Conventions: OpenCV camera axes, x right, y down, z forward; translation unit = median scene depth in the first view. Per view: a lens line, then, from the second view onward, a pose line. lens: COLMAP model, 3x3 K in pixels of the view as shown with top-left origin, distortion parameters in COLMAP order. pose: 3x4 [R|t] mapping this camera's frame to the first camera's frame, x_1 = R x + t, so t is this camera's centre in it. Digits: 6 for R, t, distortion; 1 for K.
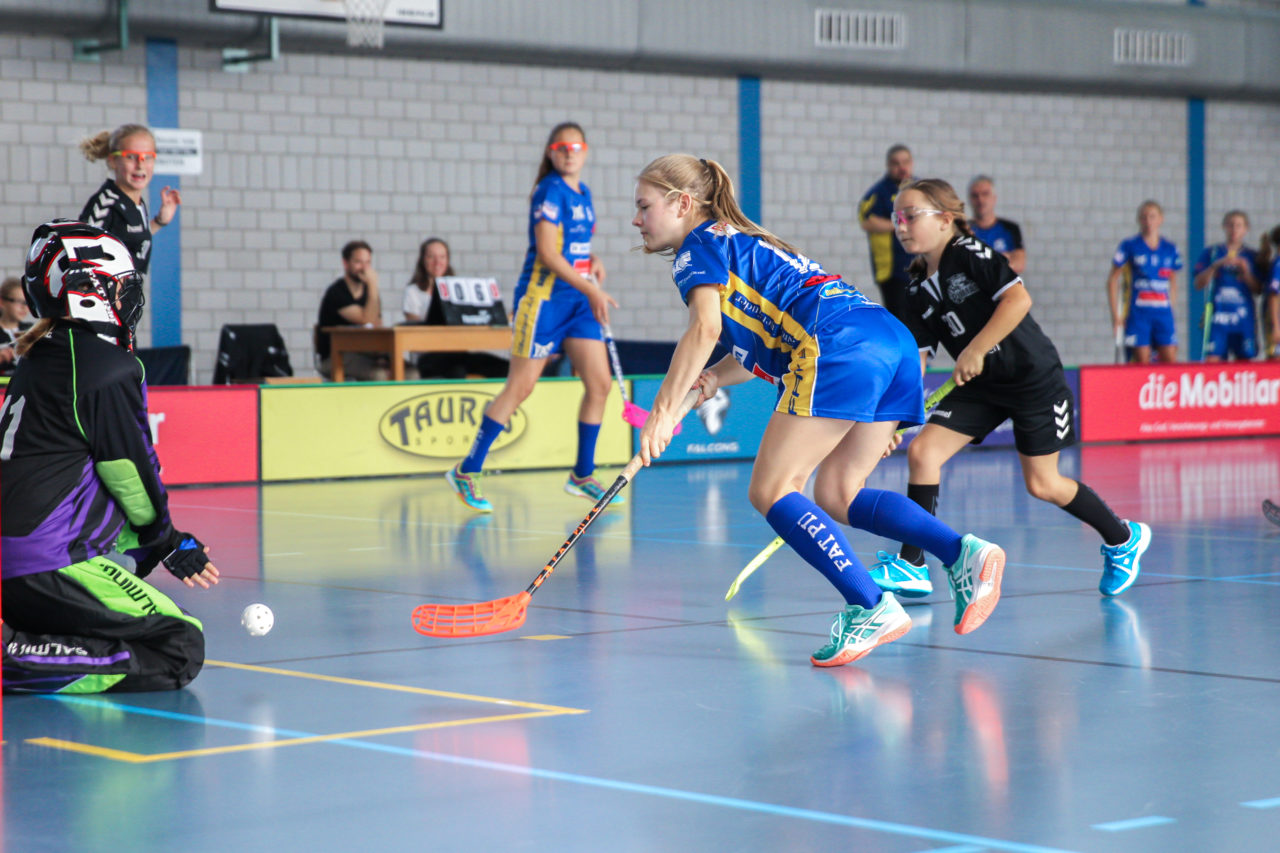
lens RADIAL K [[3631.3, 0, 637.3], [0, 3631.3, 414.2], [0, 0, 1]] dist [0.117542, 0.000000]
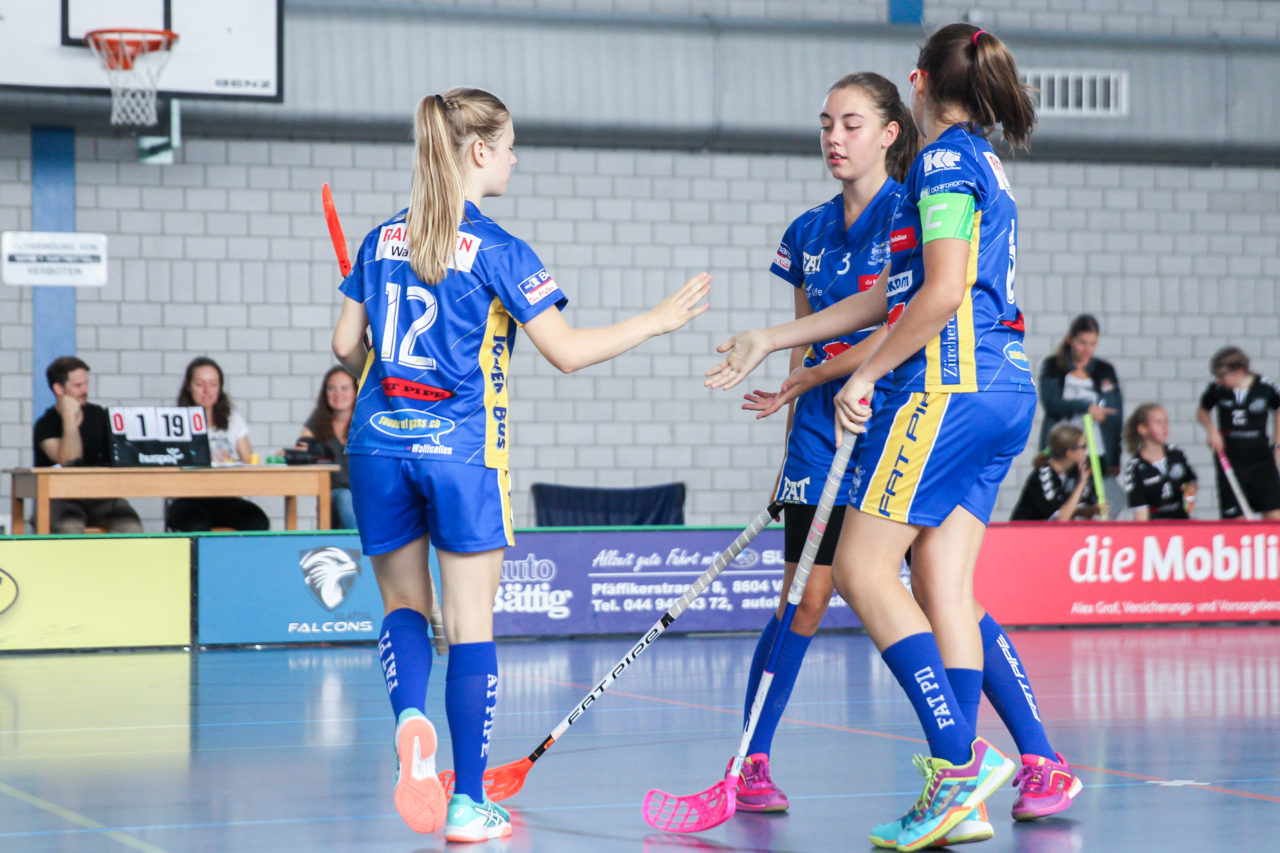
lens RADIAL K [[3631.3, 0, 640.5], [0, 3631.3, 433.2], [0, 0, 1]] dist [0.117542, 0.000000]
pose [[0.922856, 0.000186, -0.385146, 0.320890], [-0.012546, 0.999484, -0.029579, -0.008324], [0.384942, 0.032130, 0.922382, 0.270610]]
